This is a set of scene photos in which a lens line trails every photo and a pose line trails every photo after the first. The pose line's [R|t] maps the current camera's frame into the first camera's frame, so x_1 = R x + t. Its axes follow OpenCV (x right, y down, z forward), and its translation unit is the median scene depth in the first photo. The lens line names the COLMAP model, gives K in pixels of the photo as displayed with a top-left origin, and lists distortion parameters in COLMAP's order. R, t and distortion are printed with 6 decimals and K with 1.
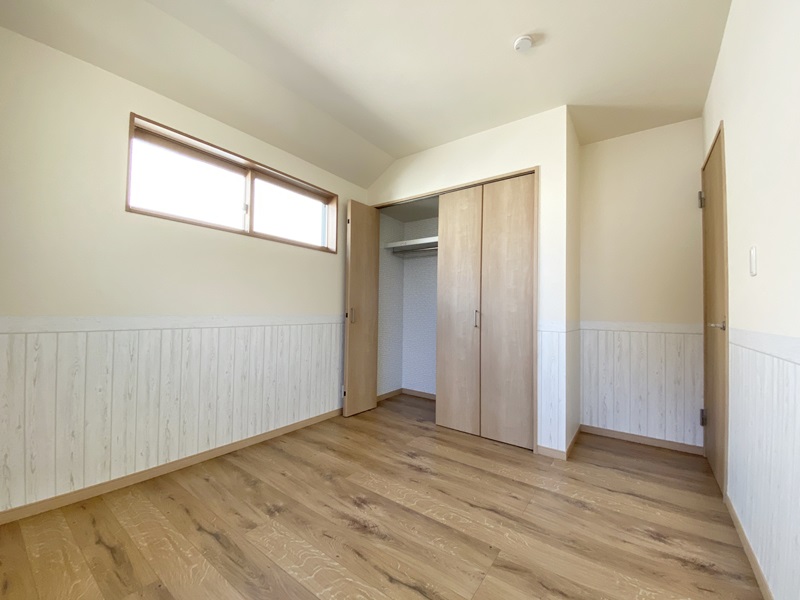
lens RADIAL K [[326.0, 0, 401.2], [0, 326.0, 304.2], [0, 0, 1]] dist [0.022316, -0.017929]
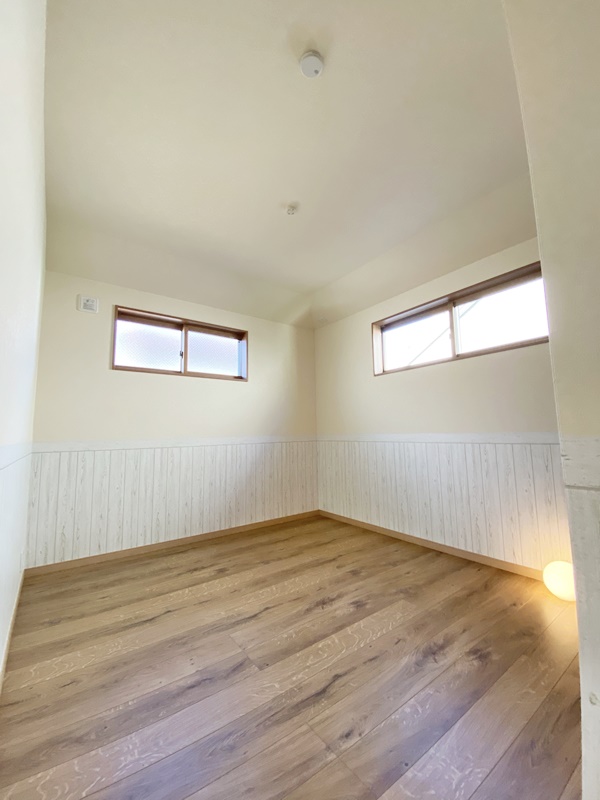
lens RADIAL K [[326.0, 0, 297.6], [0, 326.0, 393.0], [0, 0, 1]] dist [0.022316, -0.017929]
pose [[-0.308118, -0.132067, -0.942137, 0.955963], [0.030038, 0.988473, -0.148386, 0.063686], [0.950874, -0.074020, -0.300599, 1.079076]]
